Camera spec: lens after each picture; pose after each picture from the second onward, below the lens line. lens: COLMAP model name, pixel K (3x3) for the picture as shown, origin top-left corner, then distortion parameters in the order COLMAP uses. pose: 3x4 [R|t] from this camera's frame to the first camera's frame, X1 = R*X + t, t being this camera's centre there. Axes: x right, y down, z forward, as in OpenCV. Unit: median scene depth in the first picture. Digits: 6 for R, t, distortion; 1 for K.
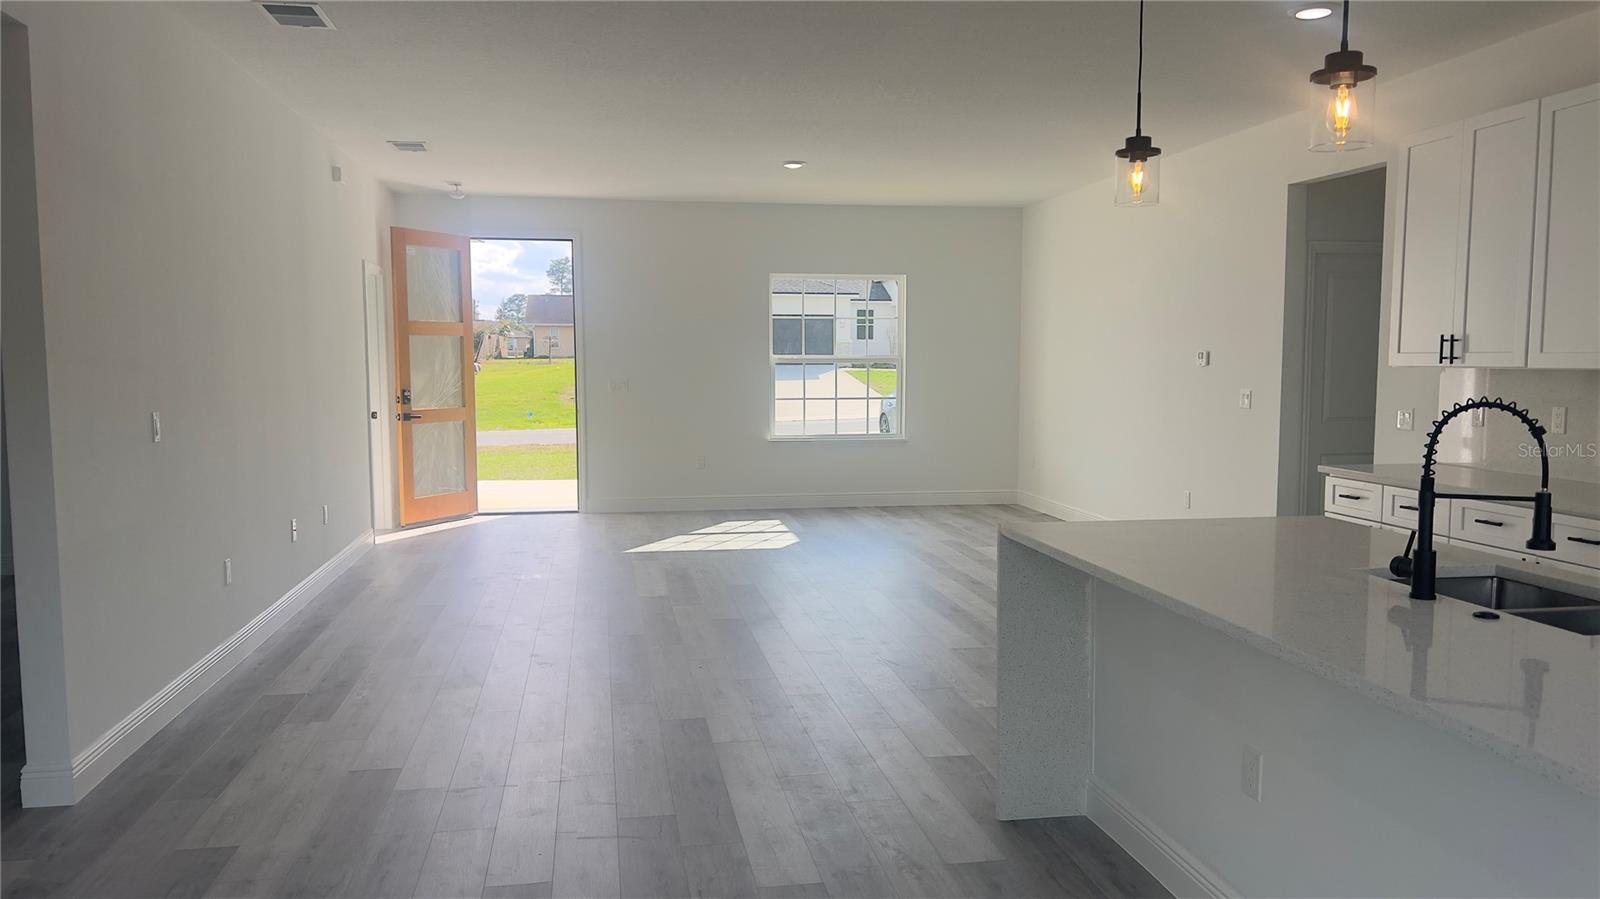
lens RADIAL K [[1195.9, 0, 804.1], [0, 1195.9, 453.3], [0, 0, 1]] dist [0.058515, -0.072704]
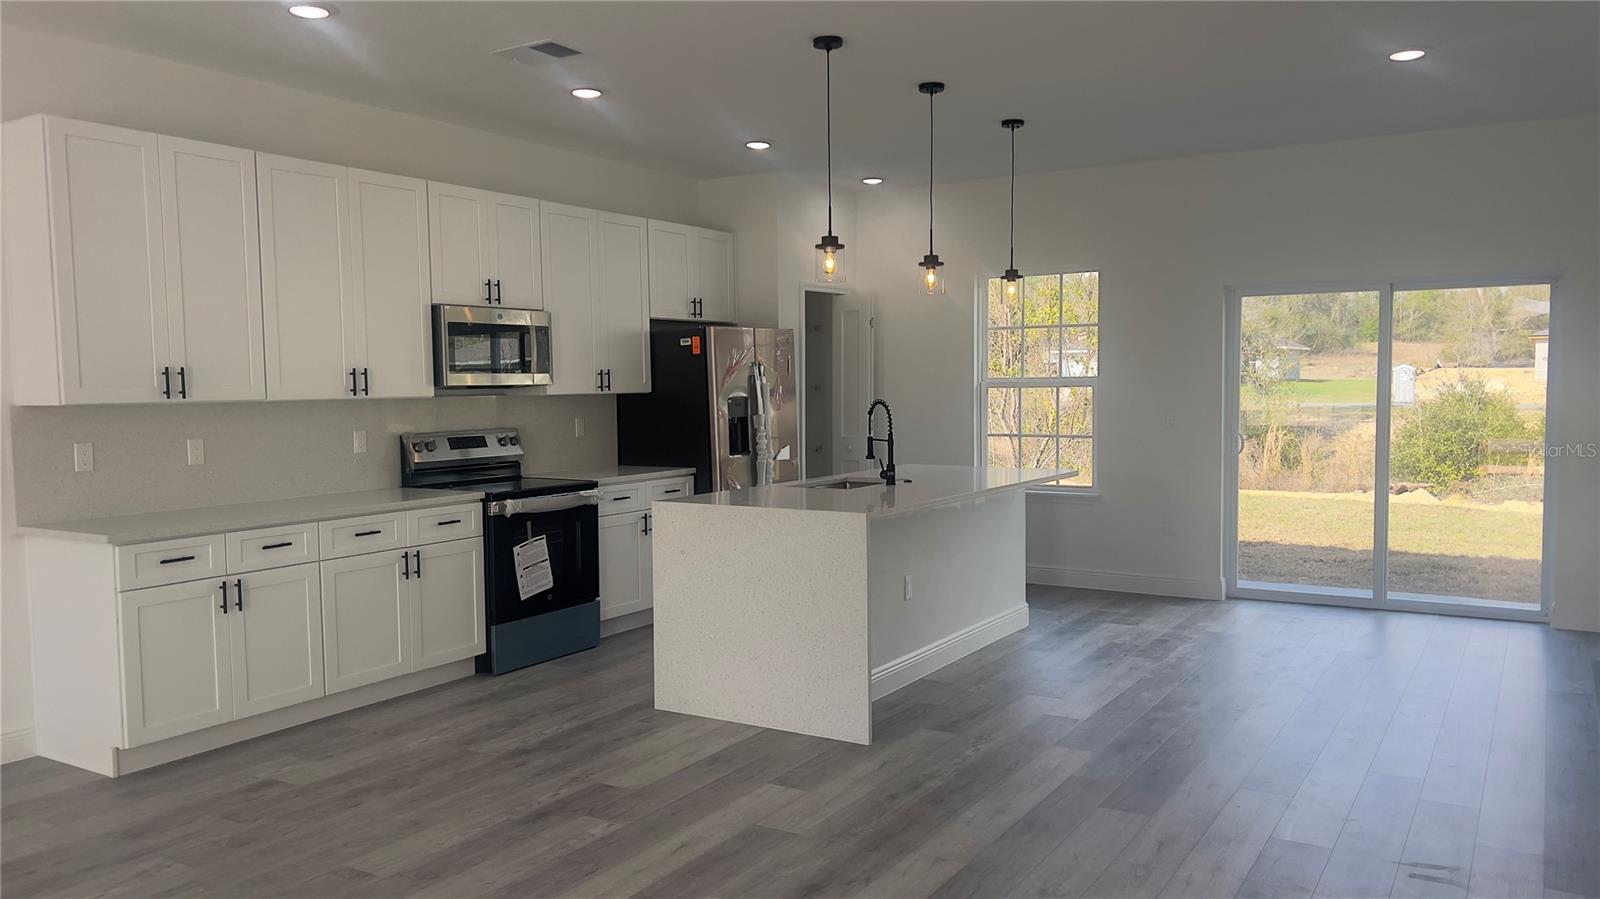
lens RADIAL K [[1195.9, 0, 802.6], [0, 1195.9, 457.1], [0, 0, 1]] dist [0.058515, -0.072704]
pose [[-0.750907, -0.034189, 0.659522, -0.511645], [0.064058, 0.990179, 0.124264, -0.134142], [-0.657293, 0.135559, -0.741343, 1.625060]]
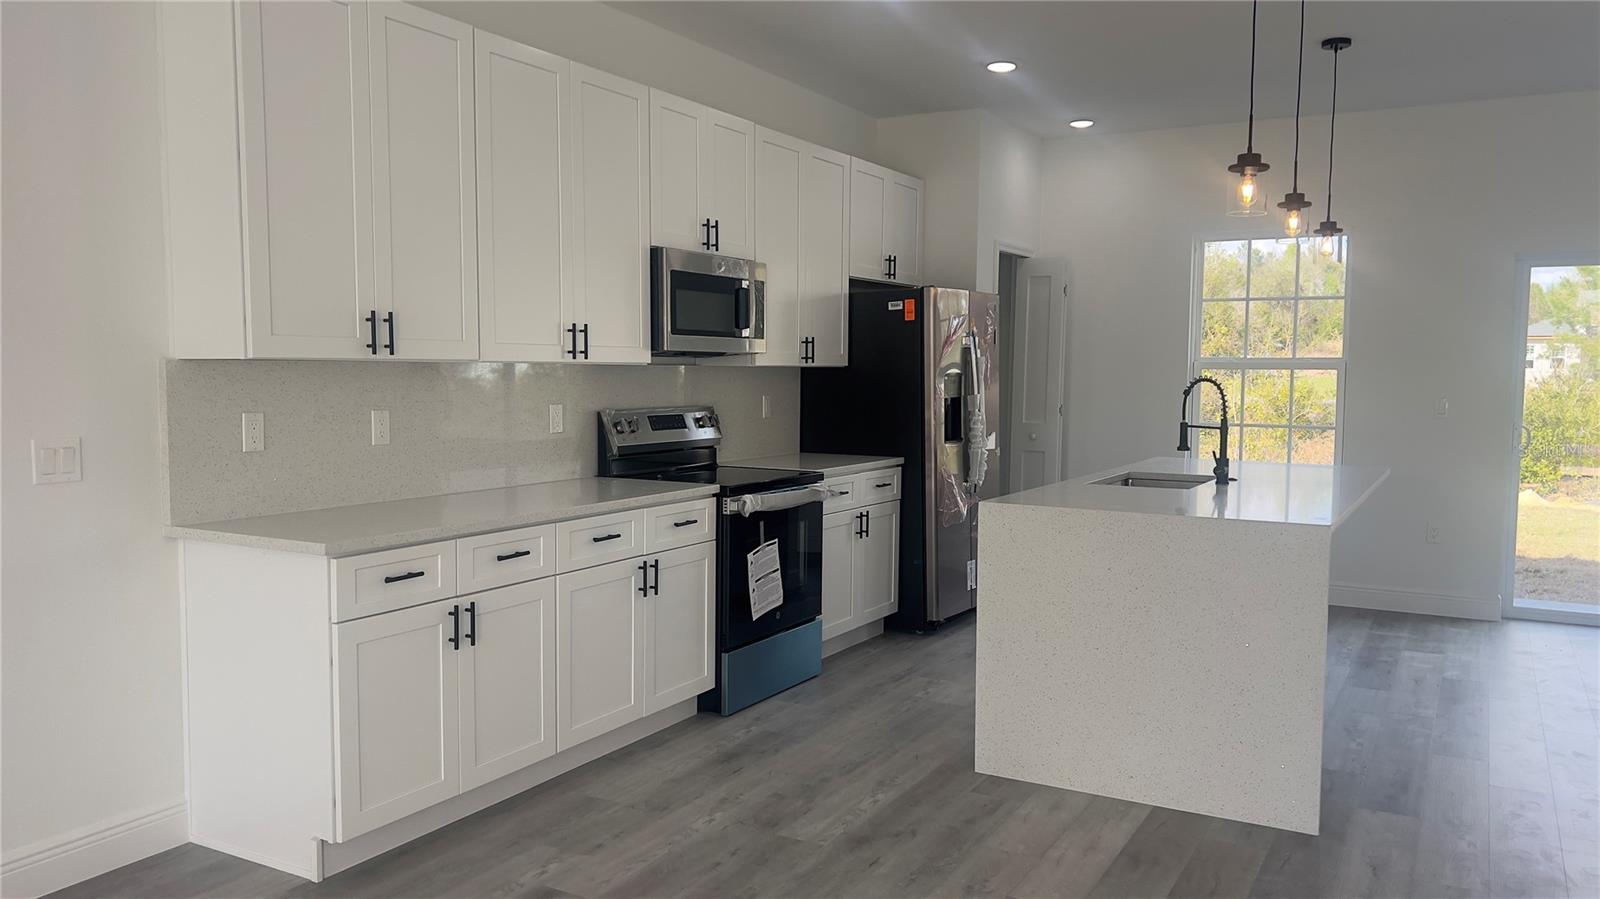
lens RADIAL K [[1195.9, 0, 804.3], [0, 1195.9, 453.3], [0, 0, 1]] dist [0.058515, -0.072704]
pose [[-0.776246, -0.050426, 0.628410, -0.090441], [0.043289, 0.990180, 0.132929, -0.116461], [-0.628942, 0.130389, -0.766440, 1.626203]]
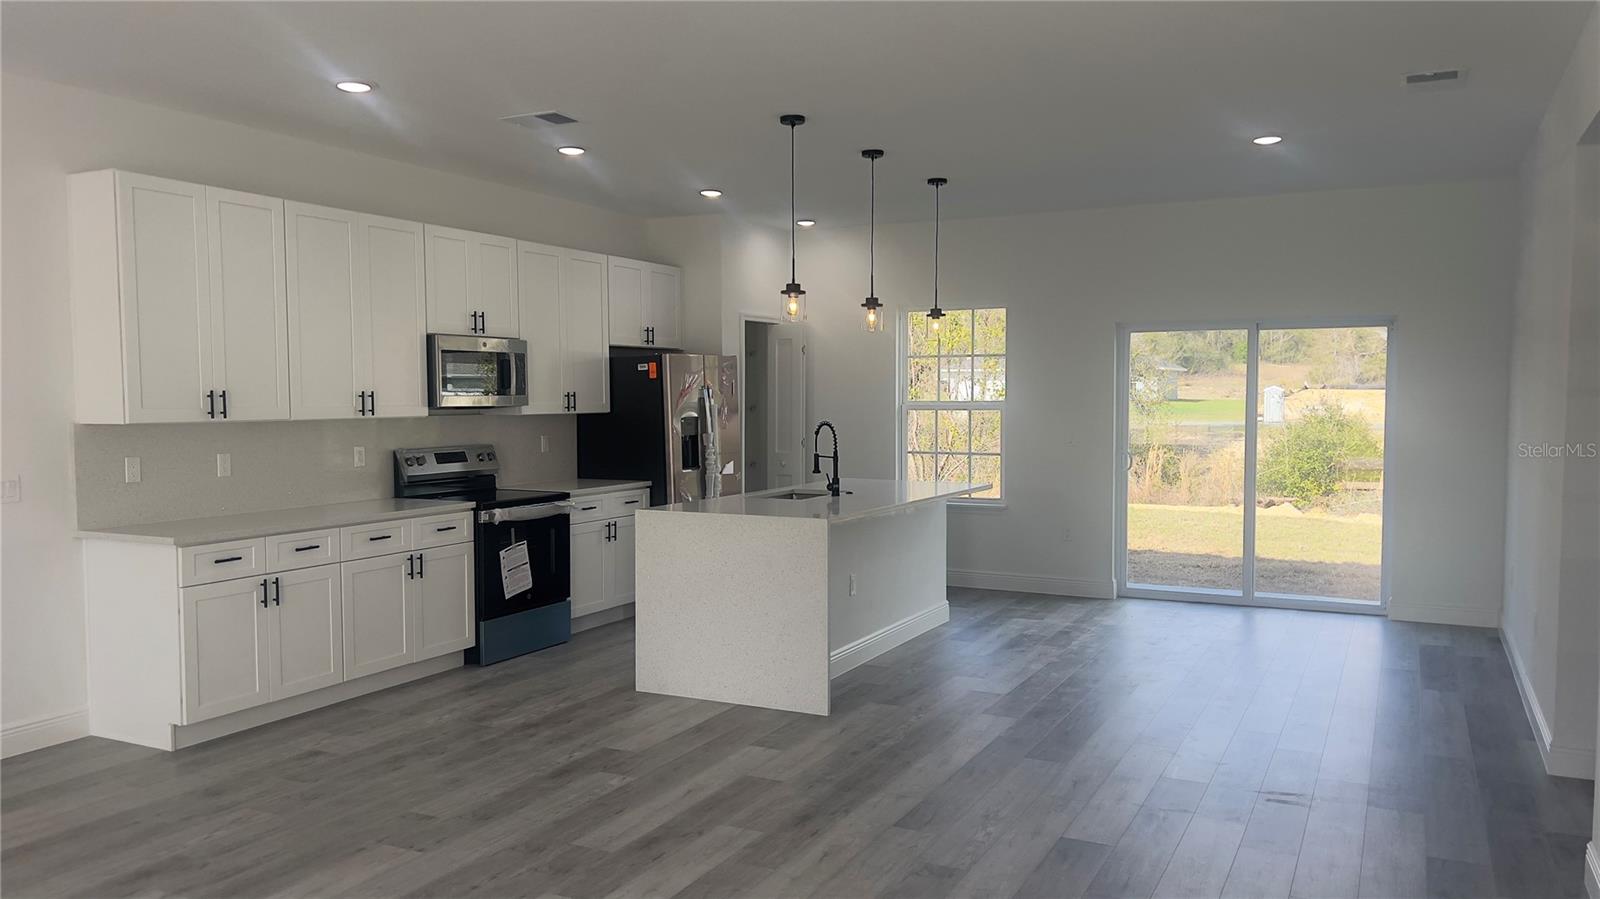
lens RADIAL K [[1195.9, 0, 791.5], [0, 1195.9, 456.5], [0, 0, 1]] dist [0.058515, -0.072704]
pose [[-0.801444, -0.028898, 0.597371, -0.573015], [0.050666, 0.991961, 0.115961, -0.161555], [-0.595919, 0.123202, -0.793537, 1.815201]]
